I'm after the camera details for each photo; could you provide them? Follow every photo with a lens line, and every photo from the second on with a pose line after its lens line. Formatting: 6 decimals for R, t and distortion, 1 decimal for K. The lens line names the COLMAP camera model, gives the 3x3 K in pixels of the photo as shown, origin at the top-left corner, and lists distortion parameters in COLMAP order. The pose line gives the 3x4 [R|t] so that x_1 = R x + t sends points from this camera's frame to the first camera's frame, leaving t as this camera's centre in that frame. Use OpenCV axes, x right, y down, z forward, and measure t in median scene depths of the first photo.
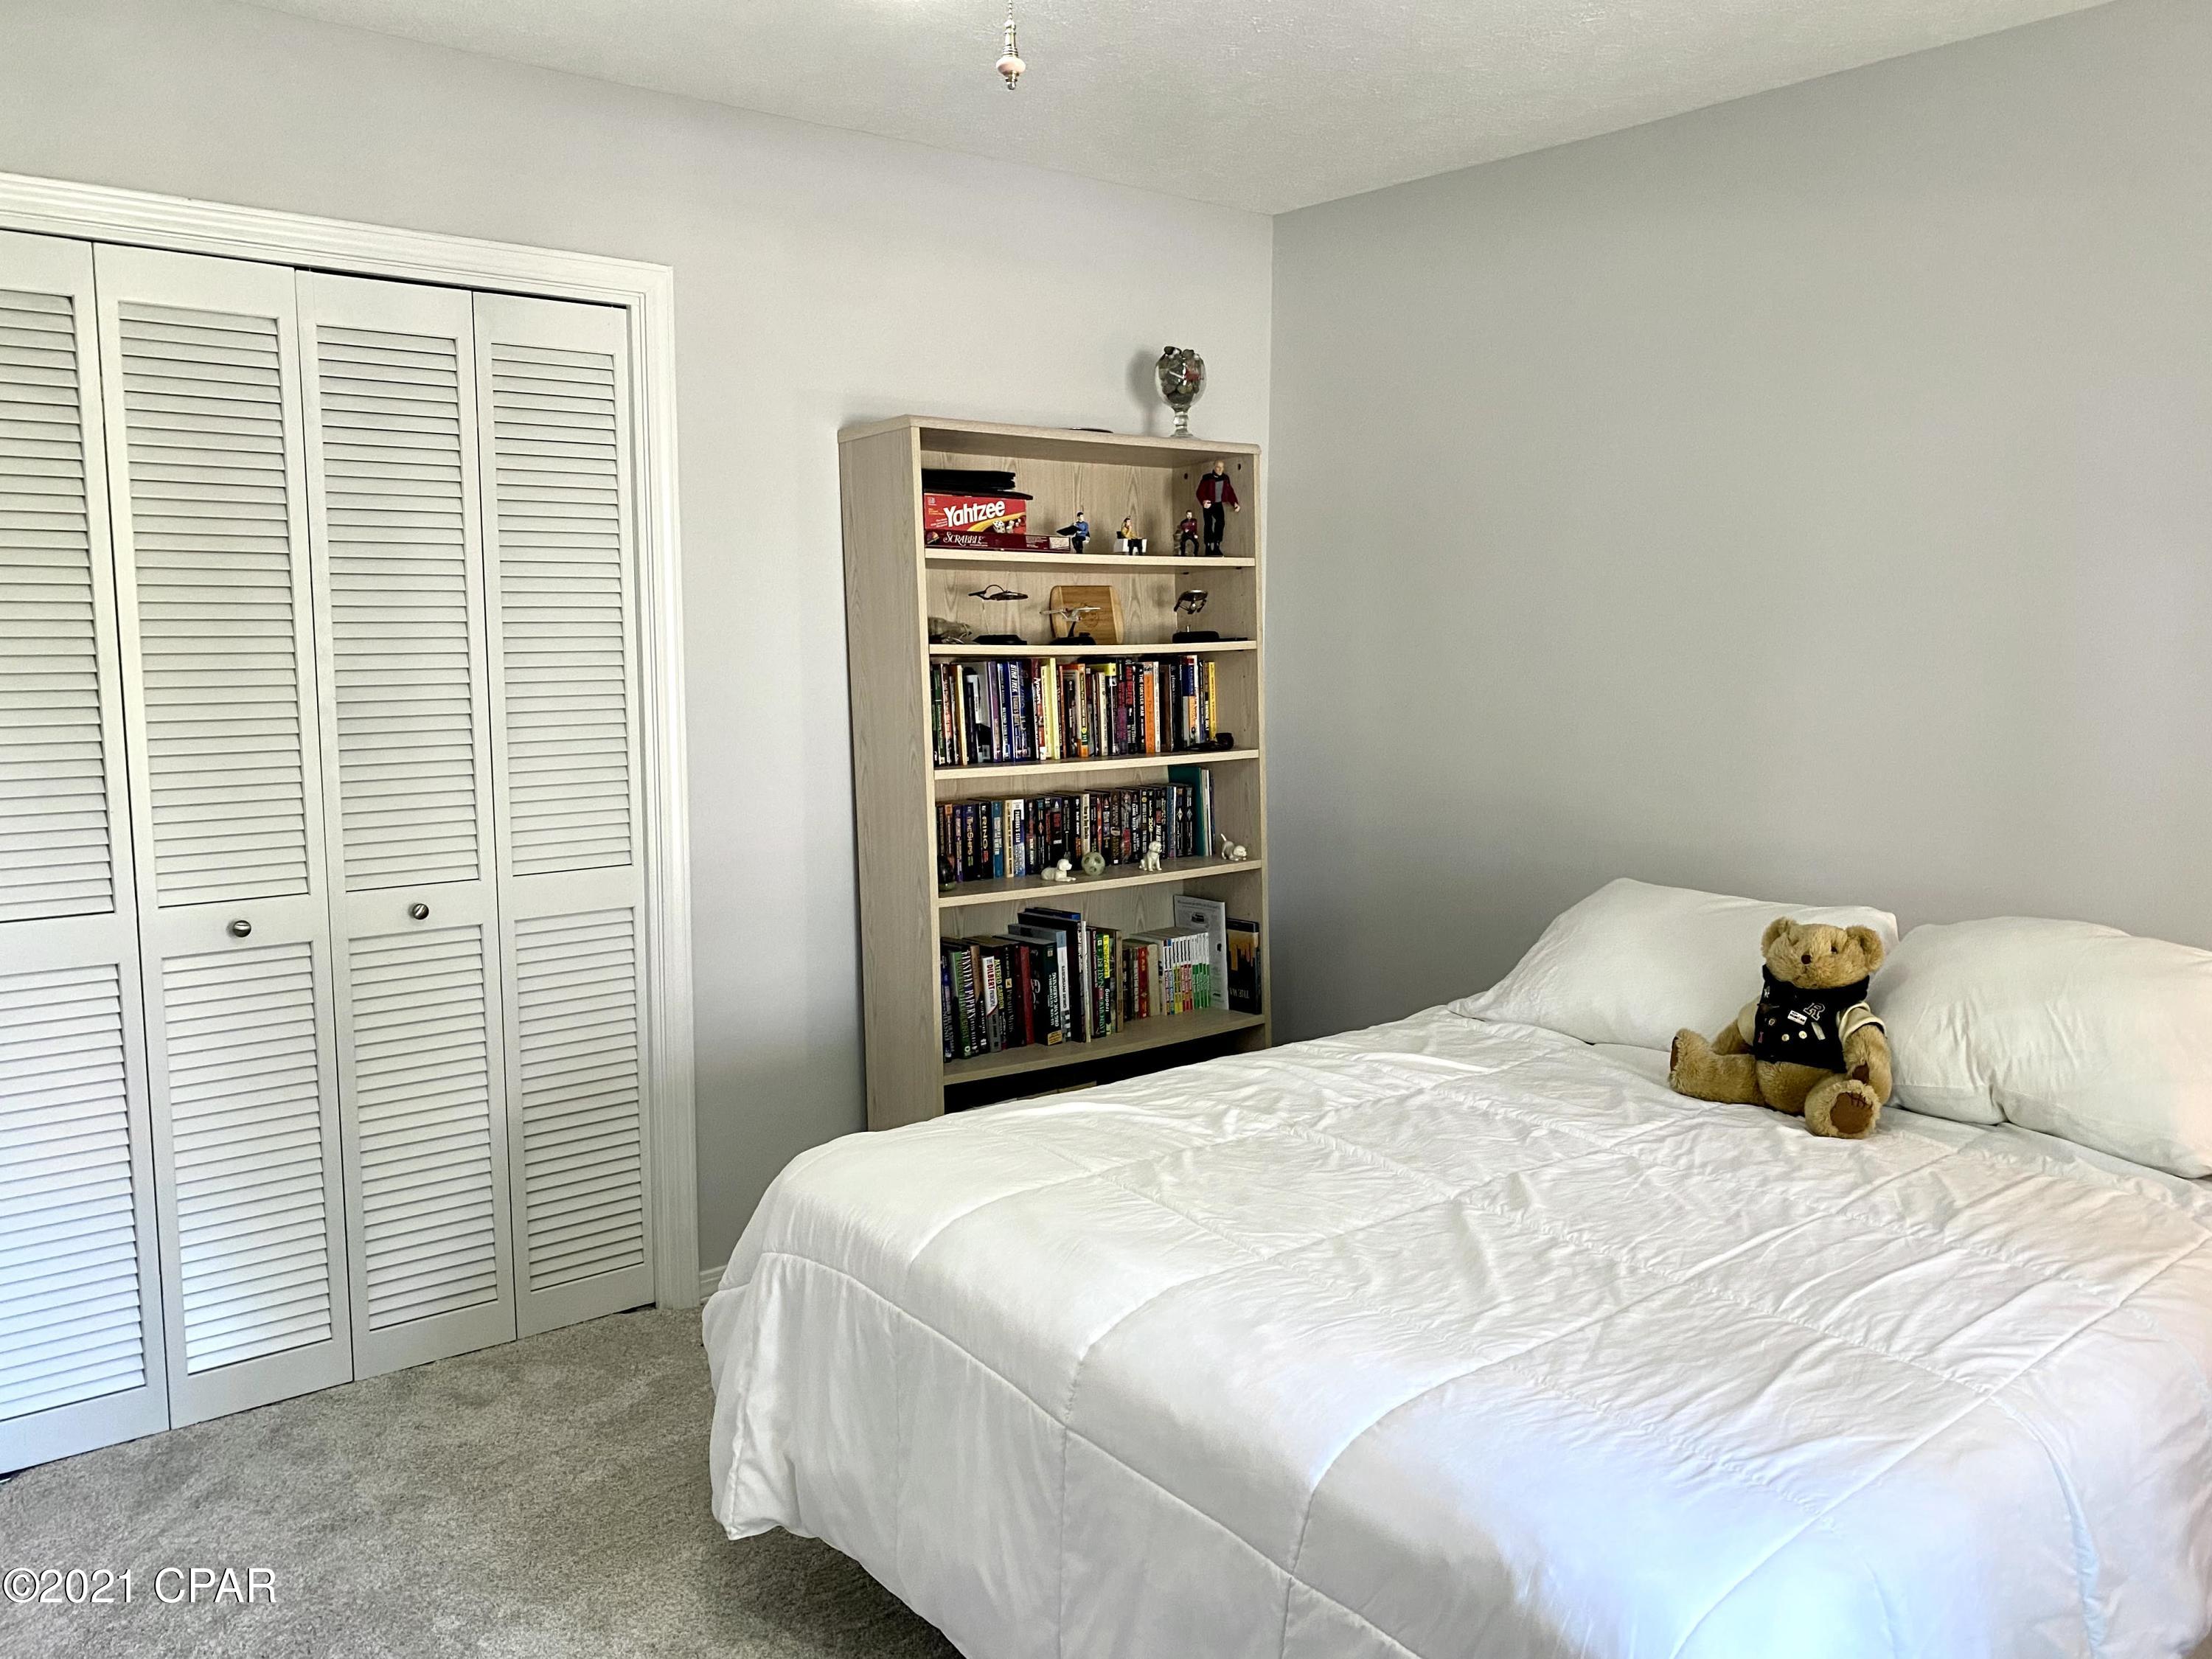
lens RADIAL K [[1711.4, 0, 1117.0], [0, 1711.4, 824.4], [0, 0, 1]] dist [0.099348, -0.134111]
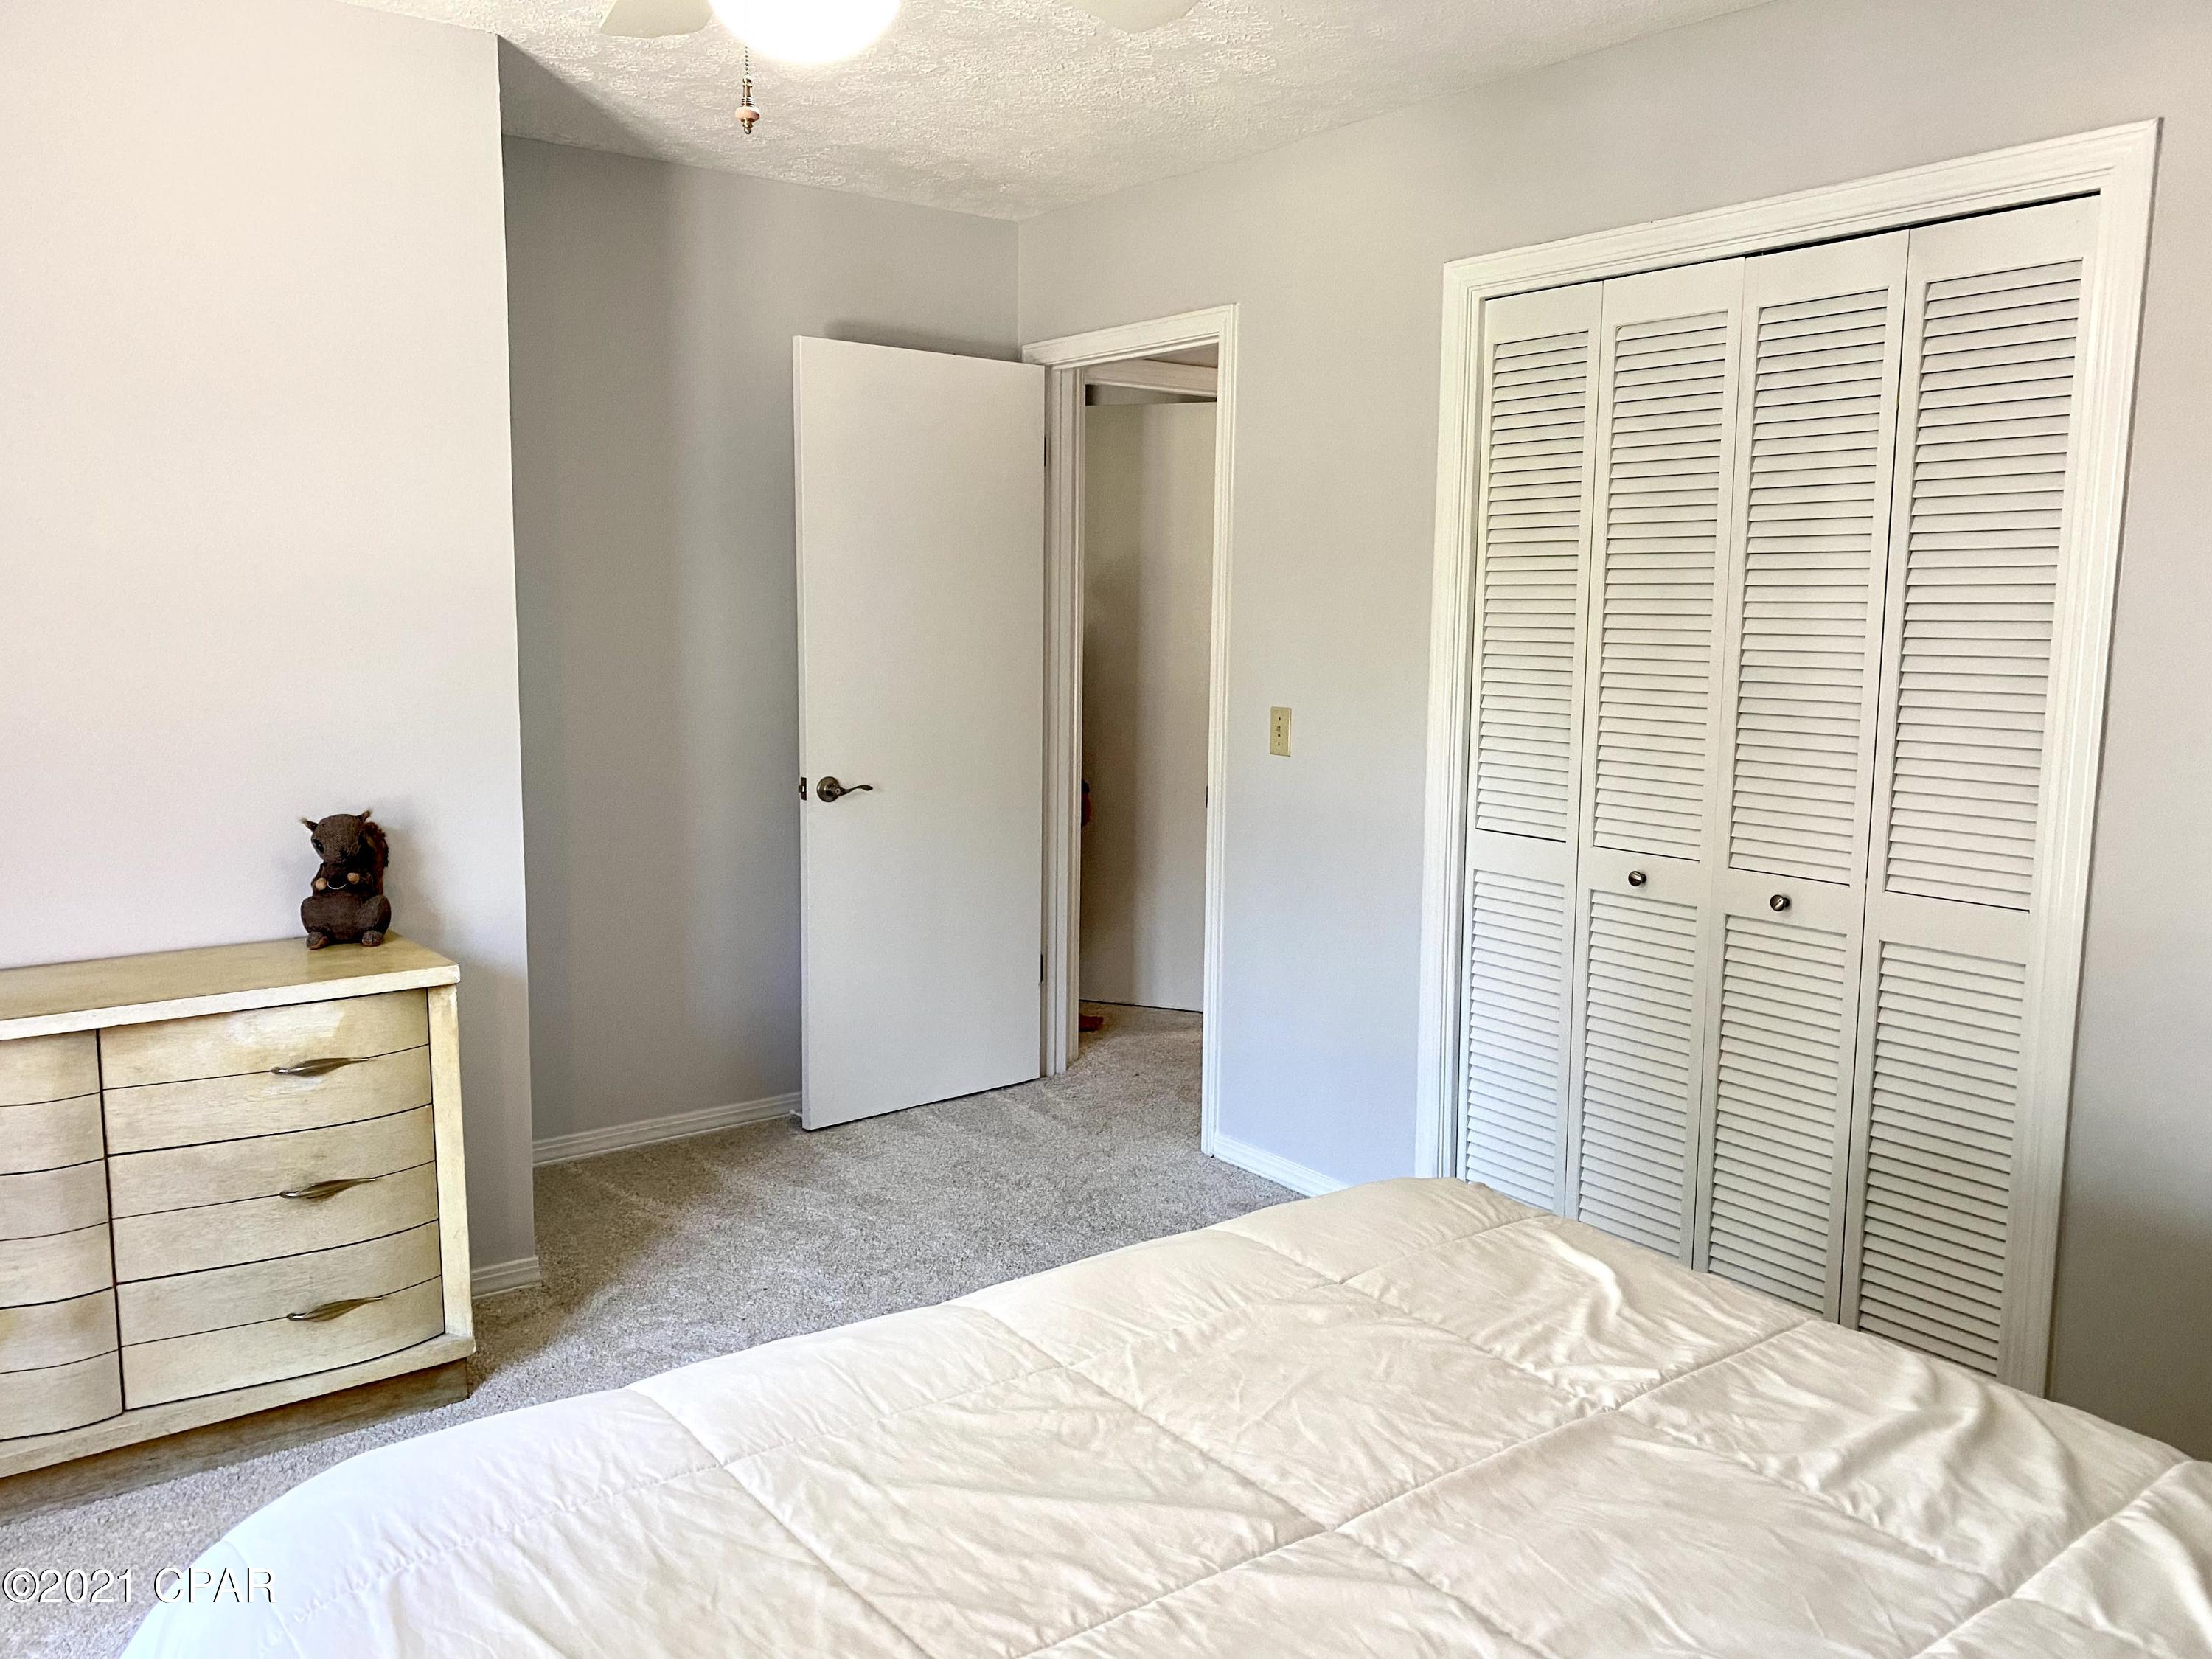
lens RADIAL K [[1728.7, 0, 1102.8], [0, 1728.7, 798.0], [0, 0, 1]] dist [0.051803, -0.000819]
pose [[-0.053356, 0.115249, -0.991903, 0.652955], [-0.129620, 0.984114, 0.121316, -0.086579], [0.990127, 0.135044, -0.037570, 0.756127]]
